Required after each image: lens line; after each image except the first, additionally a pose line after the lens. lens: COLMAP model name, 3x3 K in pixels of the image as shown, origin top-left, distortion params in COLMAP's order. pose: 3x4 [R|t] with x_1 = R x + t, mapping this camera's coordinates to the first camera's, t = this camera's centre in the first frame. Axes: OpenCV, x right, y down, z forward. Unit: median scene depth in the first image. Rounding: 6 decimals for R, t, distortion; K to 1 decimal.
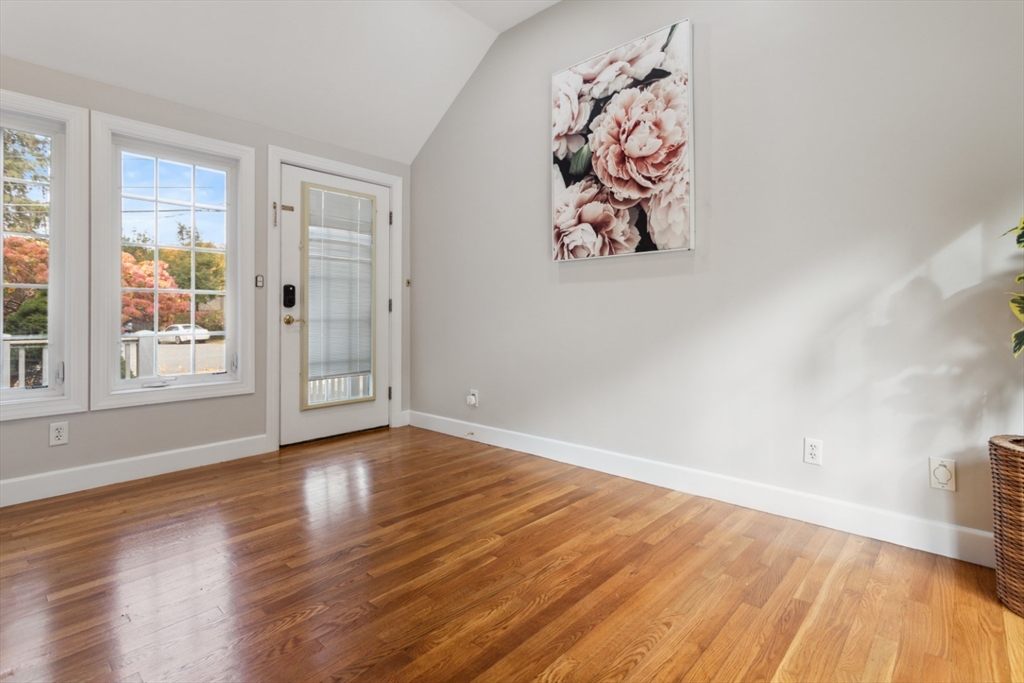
lens RADIAL K [[500.0, 0, 505.6], [0, 500.0, 312.3], [0, 0, 1]] dist [0.001204, -0.000432]
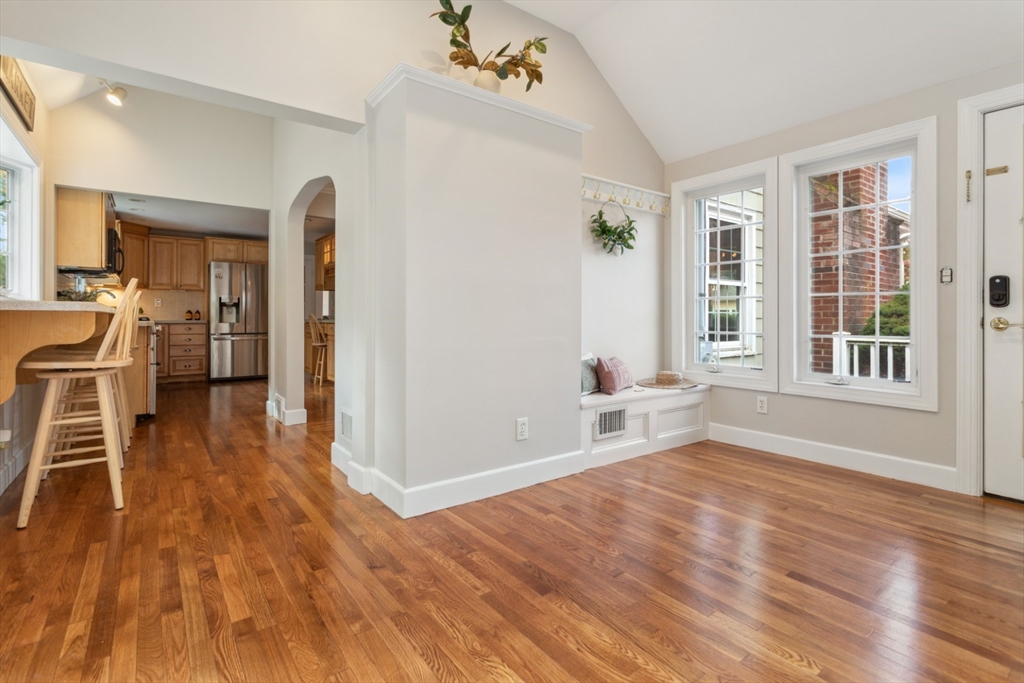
lens RADIAL K [[500.0, 0, 531.0], [0, 500.0, 312.0], [0, 0, 1]] dist [0.001204, -0.000432]
pose [[-0.177497, -0.010347, -0.984067, 0.427508], [0.002361, 0.999937, -0.010940, 0.003874], [0.984119, -0.004266, -0.177461, 0.489677]]
